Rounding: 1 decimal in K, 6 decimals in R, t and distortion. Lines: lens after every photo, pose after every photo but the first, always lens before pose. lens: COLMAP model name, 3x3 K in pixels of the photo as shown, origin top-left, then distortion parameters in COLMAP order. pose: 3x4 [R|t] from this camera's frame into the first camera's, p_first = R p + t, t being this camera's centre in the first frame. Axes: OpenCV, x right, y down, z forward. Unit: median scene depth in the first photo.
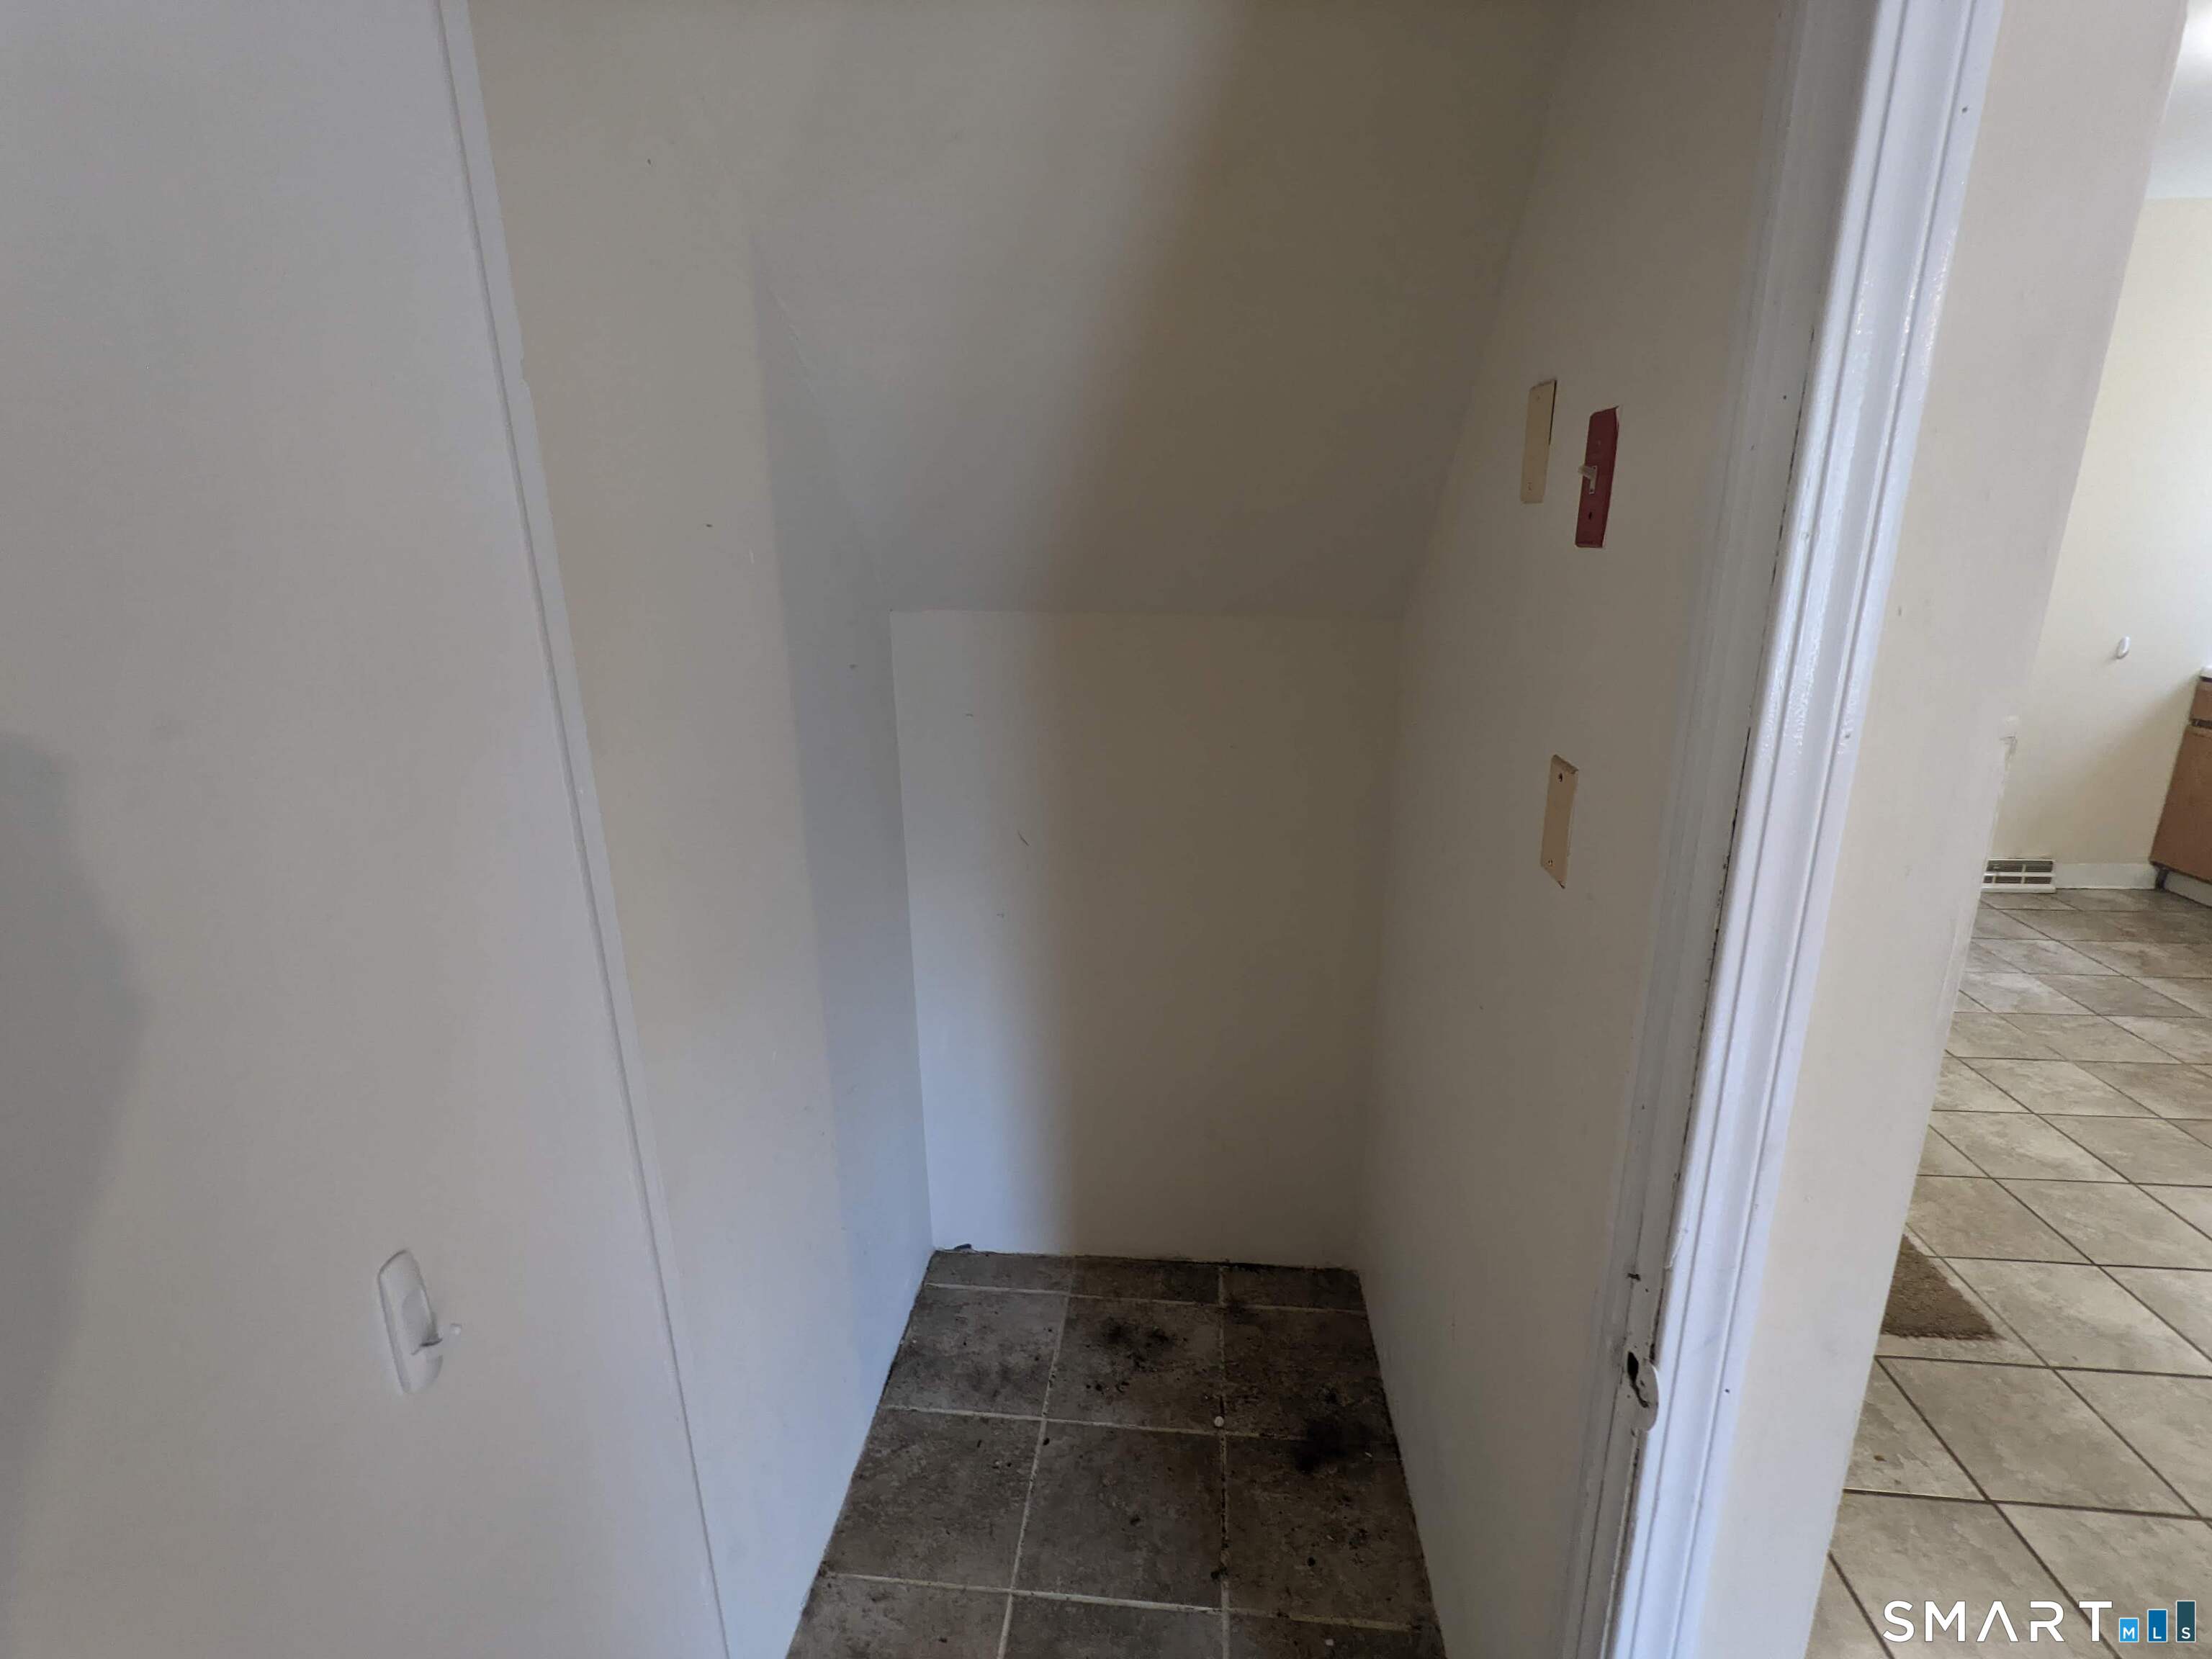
lens RADIAL K [[1043.5, 0, 1096.3], [0, 1043.5, 827.6], [0, 0, 1]] dist [-0.000588, -0.000198]
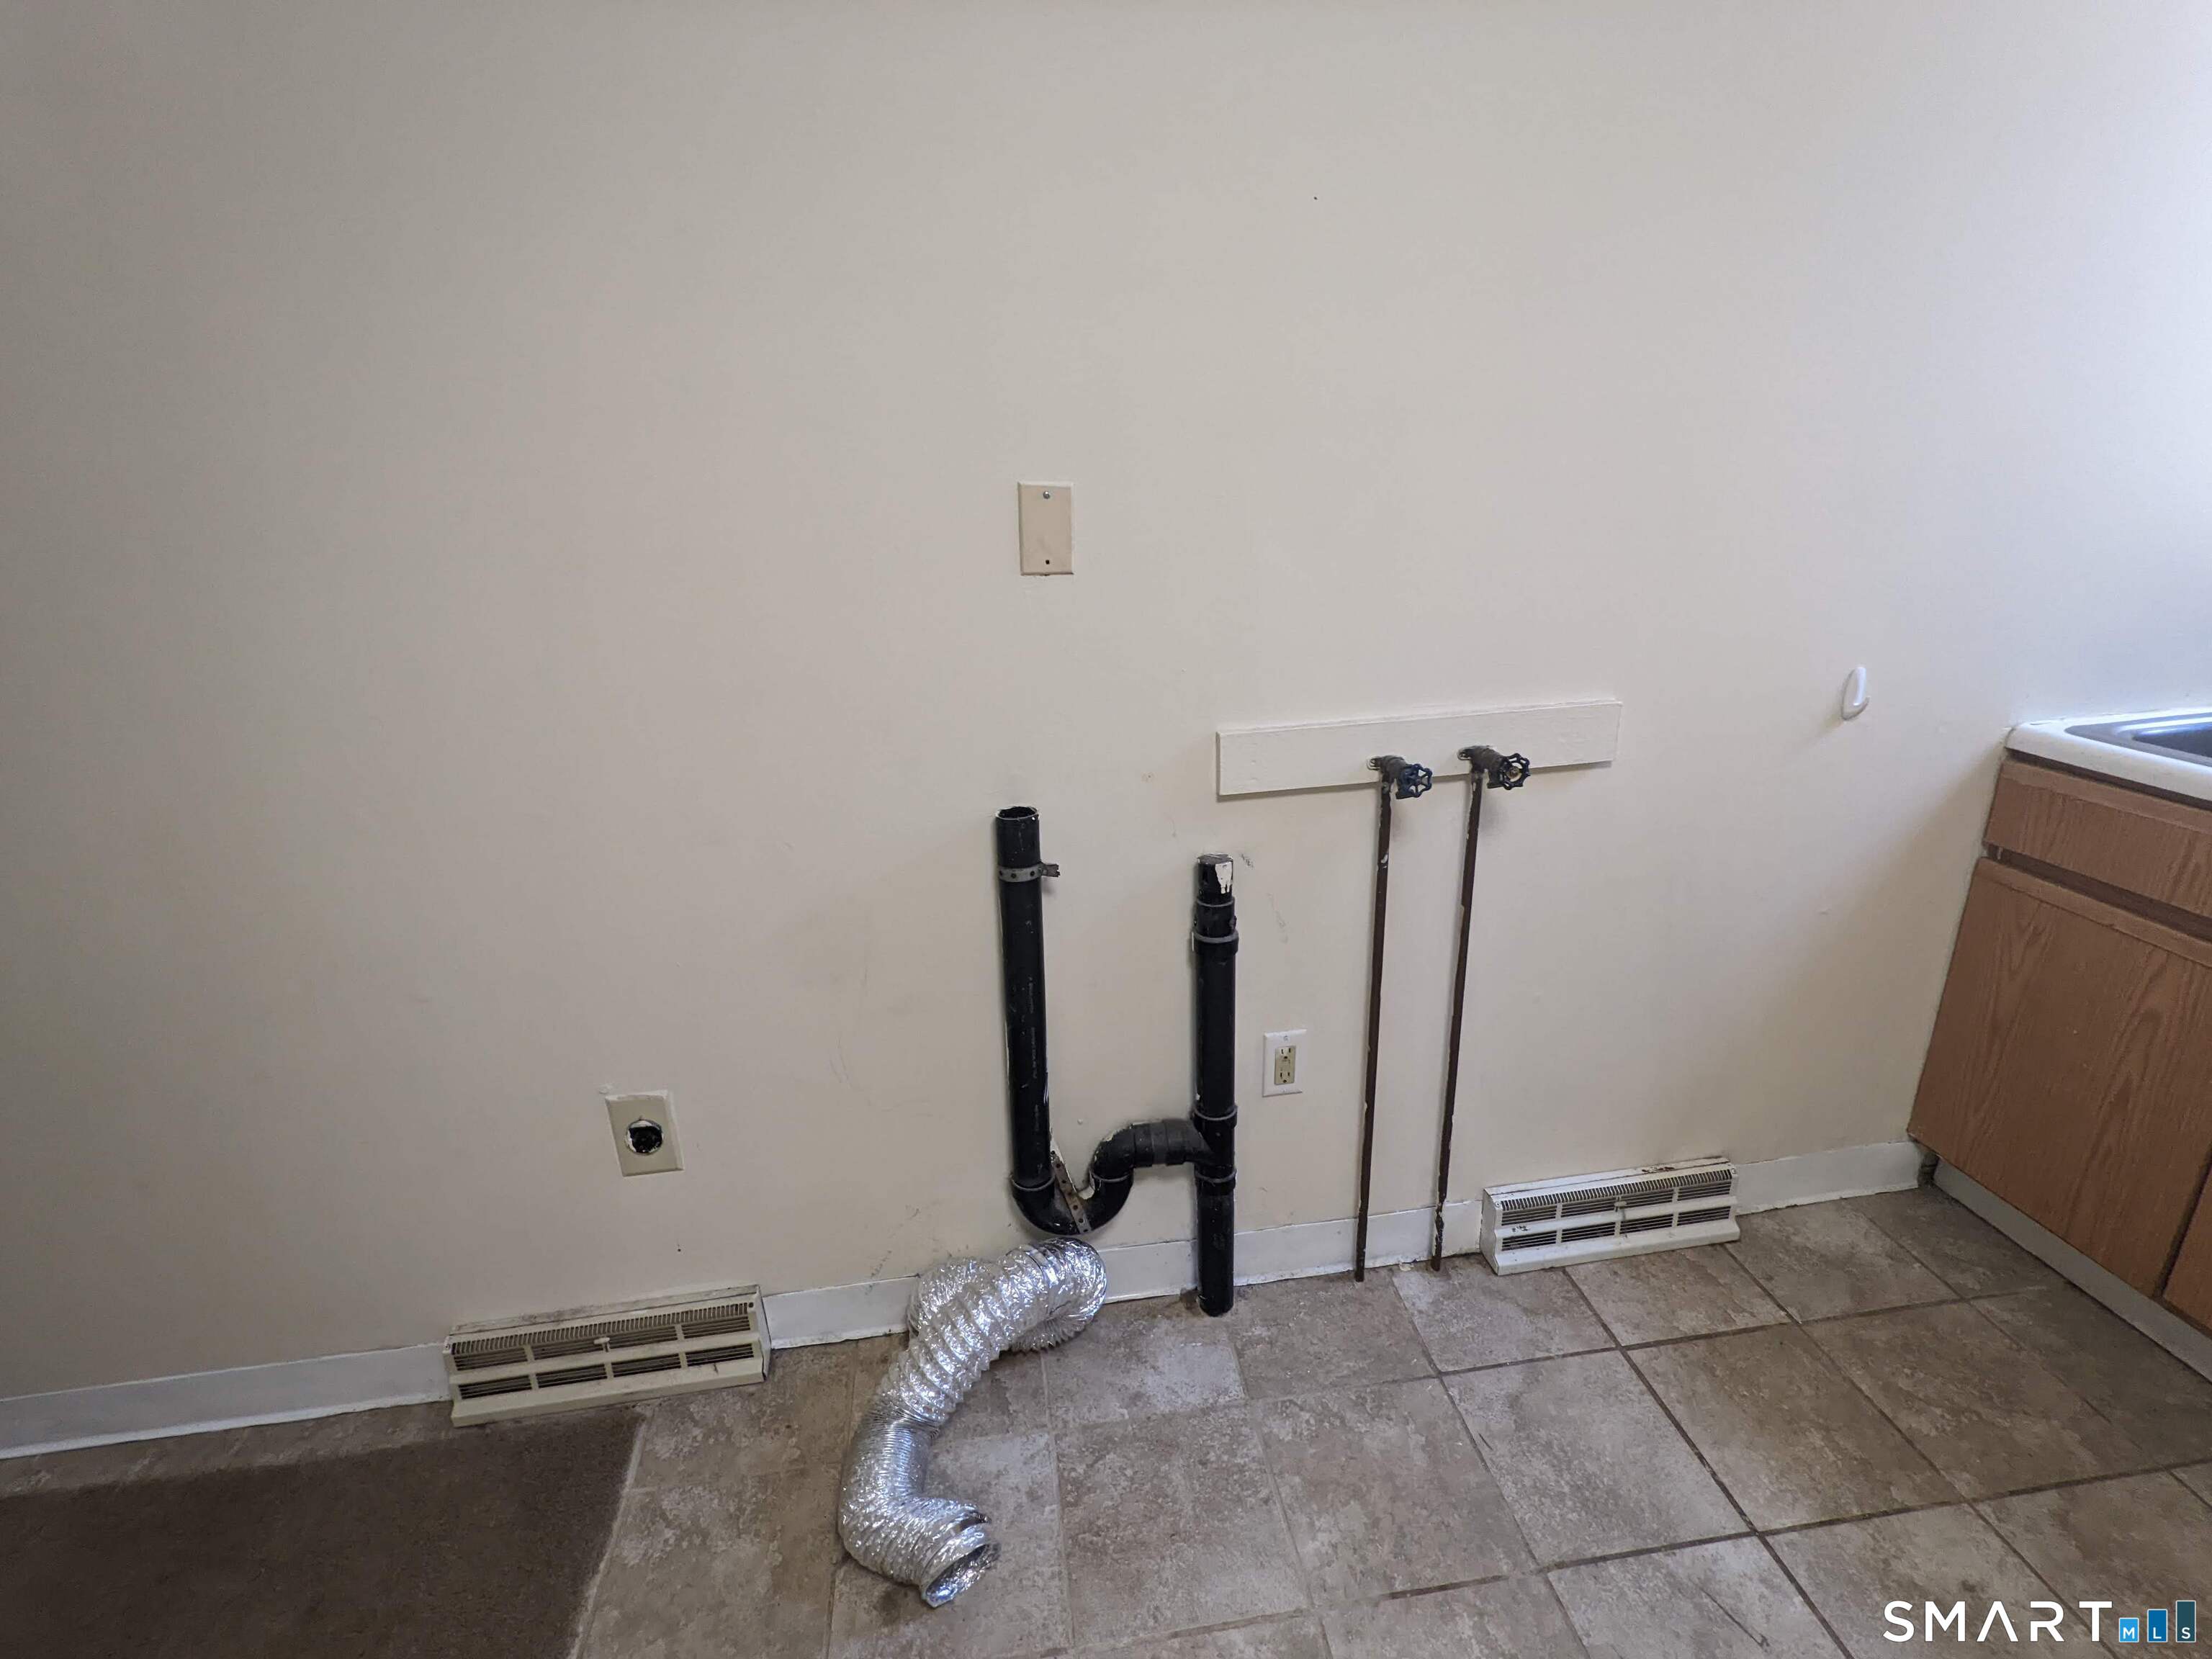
lens RADIAL K [[1043.5, 0, 1109.5], [0, 1043.5, 829.5], [0, 0, 1]] dist [-0.000588, -0.000198]
pose [[0.972485, -0.092281, 0.213907, 0.606277], [0.082581, 0.995128, 0.053865, -0.163746], [-0.217836, -0.034718, 0.975368, 0.659788]]
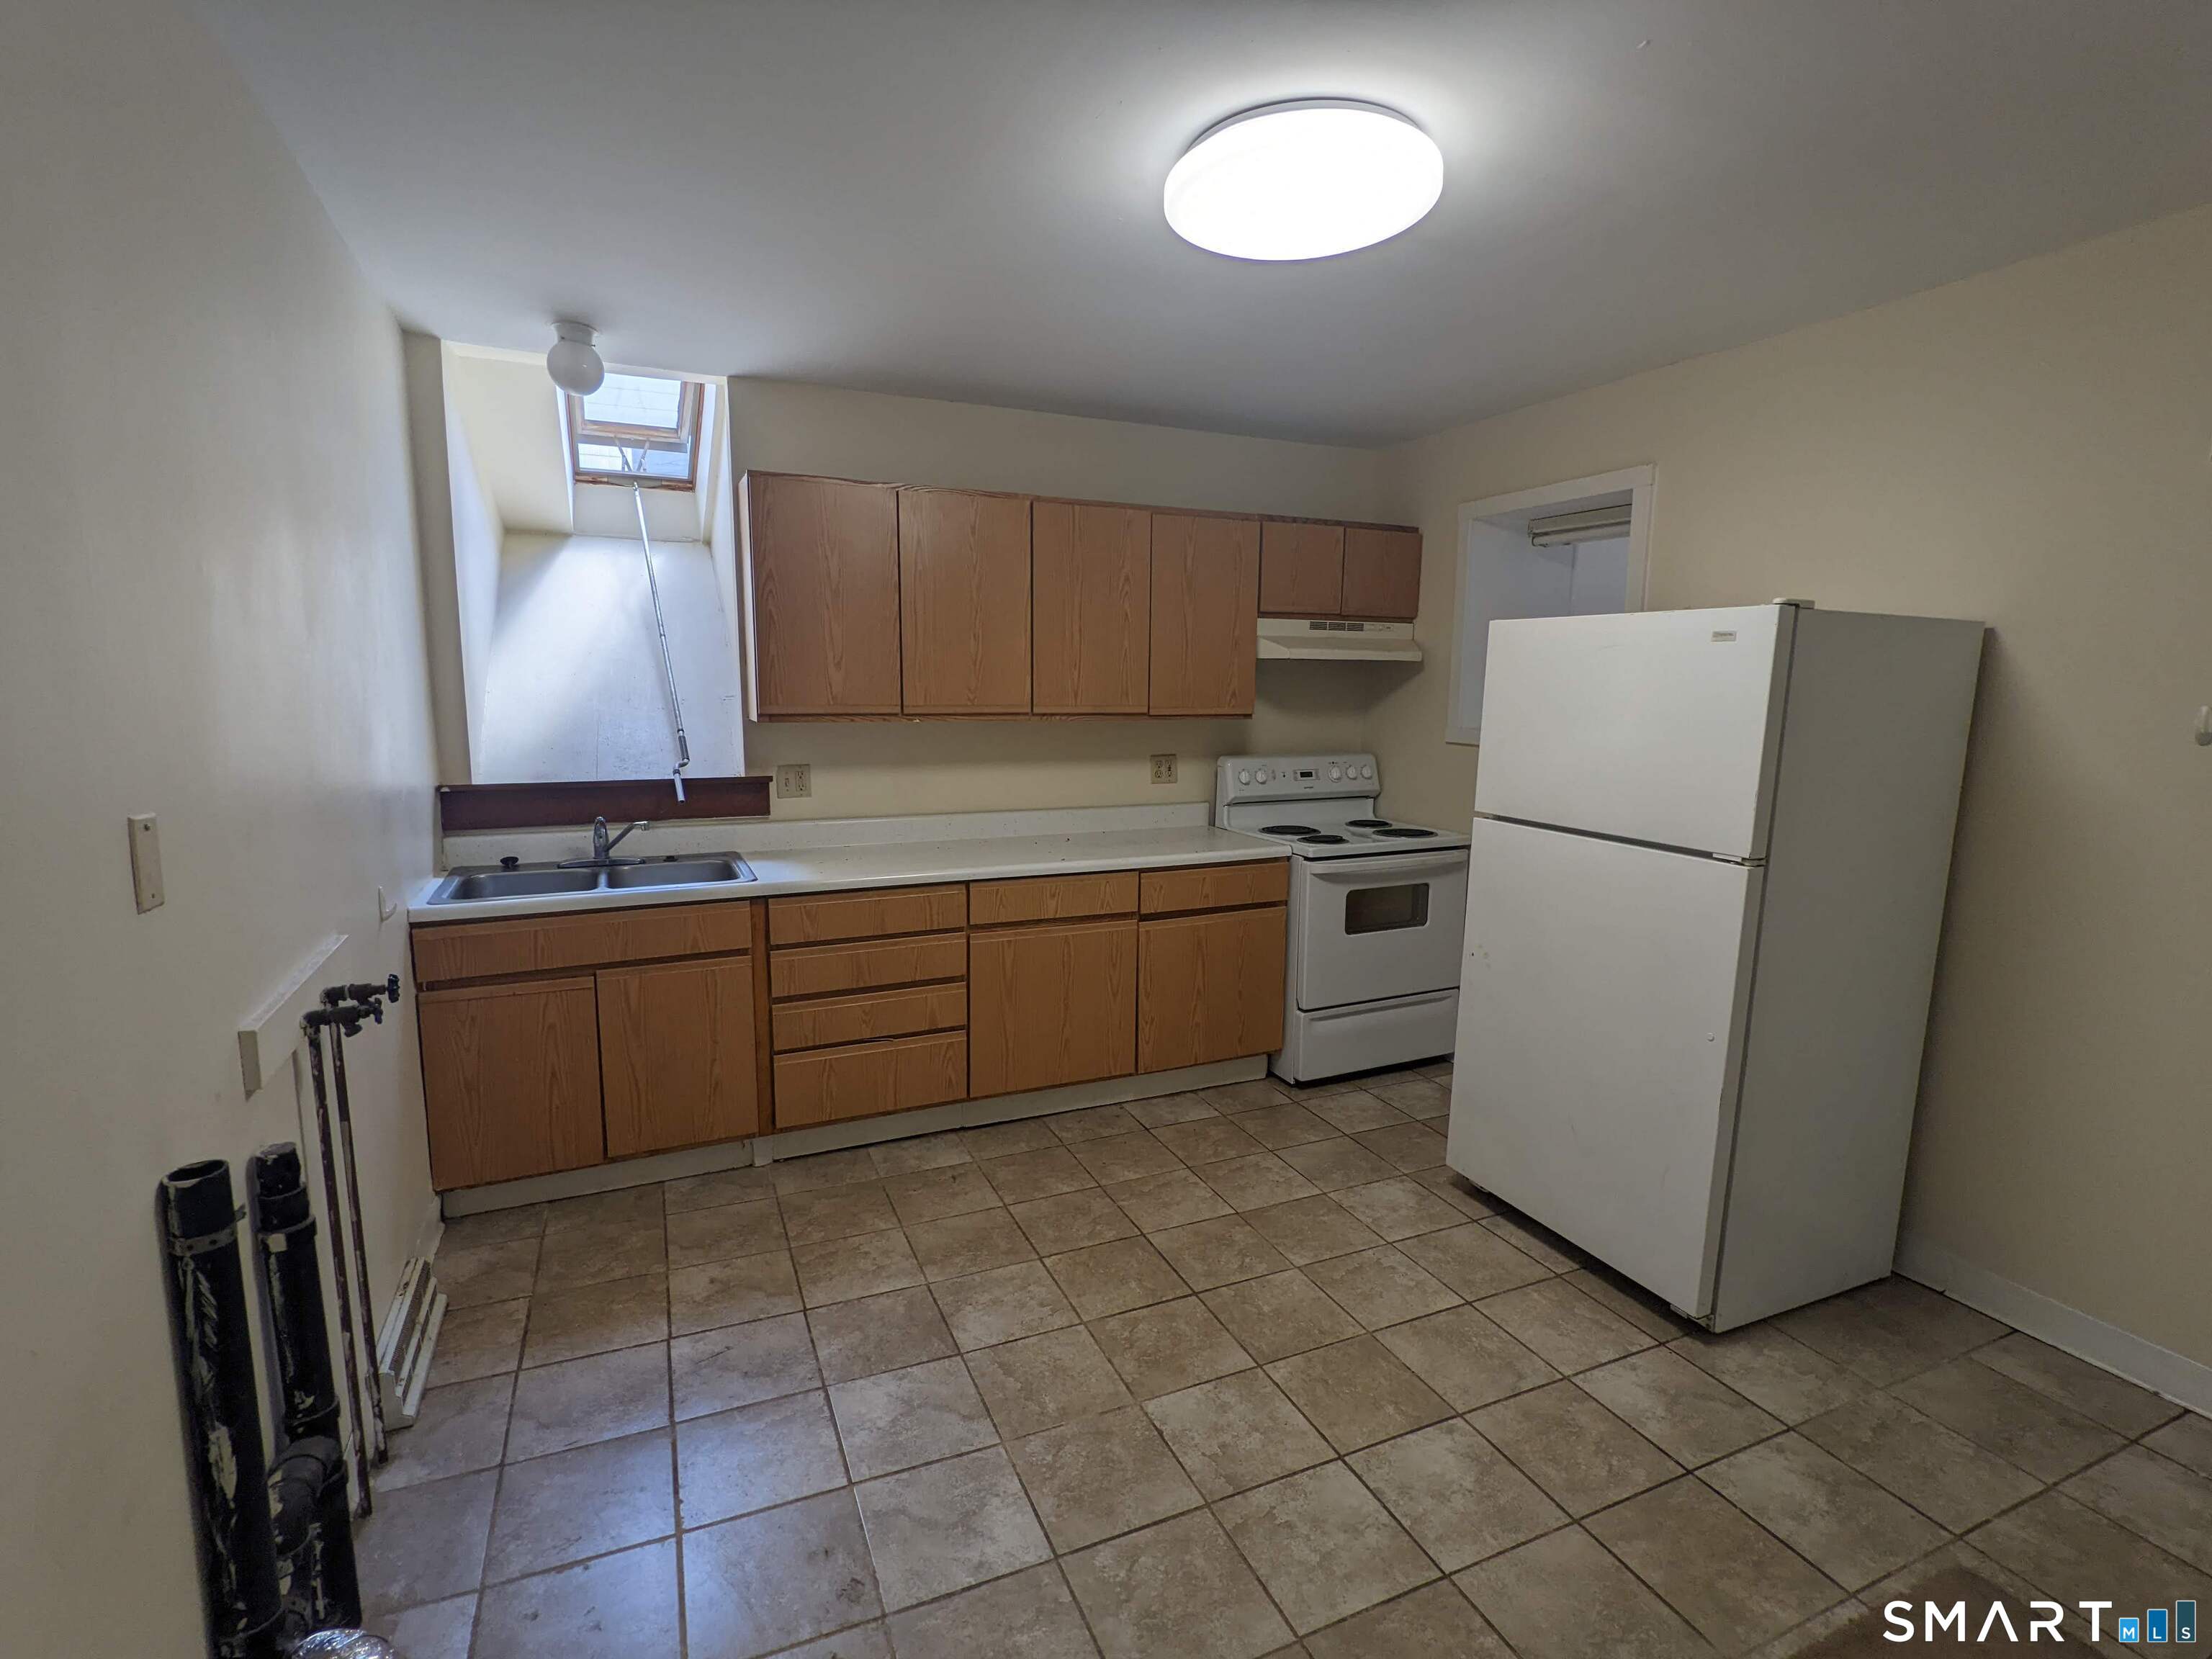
lens RADIAL K [[1043.5, 0, 1108.3], [0, 1043.5, 841.0], [0, 0, 1]] dist [-0.000588, -0.000198]
pose [[-0.495970, -0.117483, 0.860356, 0.260818], [0.245274, 0.931504, 0.268591, -0.261862], [-0.832980, 0.344236, -0.433182, 0.890112]]
